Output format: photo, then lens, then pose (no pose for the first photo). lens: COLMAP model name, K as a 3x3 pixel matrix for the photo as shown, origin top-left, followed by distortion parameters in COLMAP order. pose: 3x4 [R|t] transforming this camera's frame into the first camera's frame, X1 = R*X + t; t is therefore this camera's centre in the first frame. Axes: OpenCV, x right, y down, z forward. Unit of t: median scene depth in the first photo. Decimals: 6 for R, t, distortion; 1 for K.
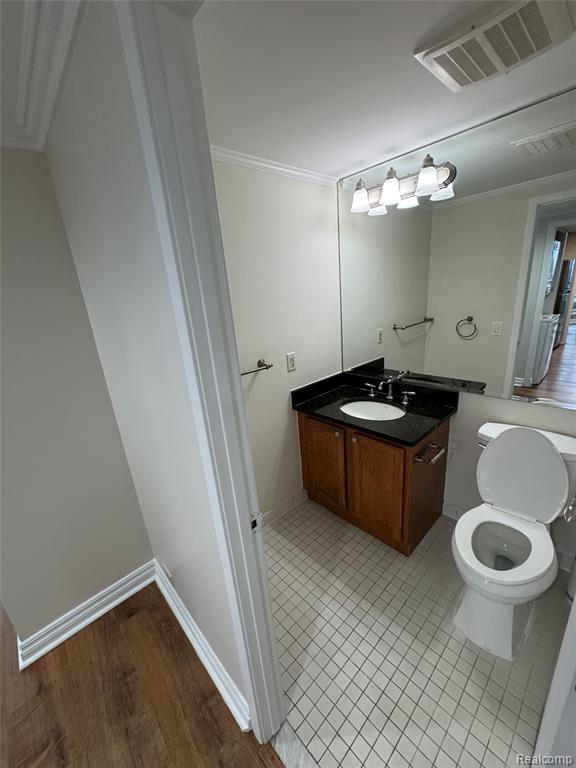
lens RADIAL K [[303.3, 0, 289.6], [0, 303.3, 384.5], [0, 0, 1]] dist [-0.010161, 0.000435]
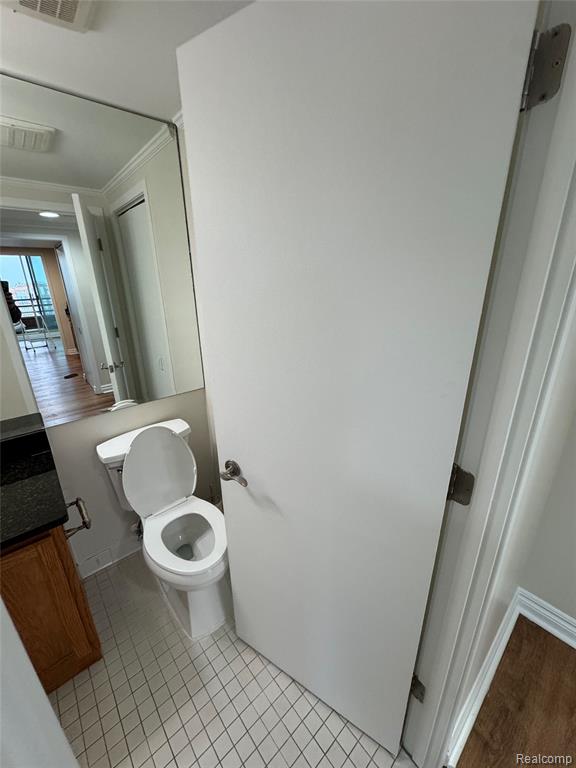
lens RADIAL K [[303.3, 0, 289.5], [0, 303.3, 384.9], [0, 0, 1]] dist [-0.010161, 0.000435]
pose [[0.027224, -0.249312, 0.968040, -0.160172], [0.306498, 0.923838, 0.229309, -0.078416], [-0.951482, 0.290460, 0.101564, 0.365772]]
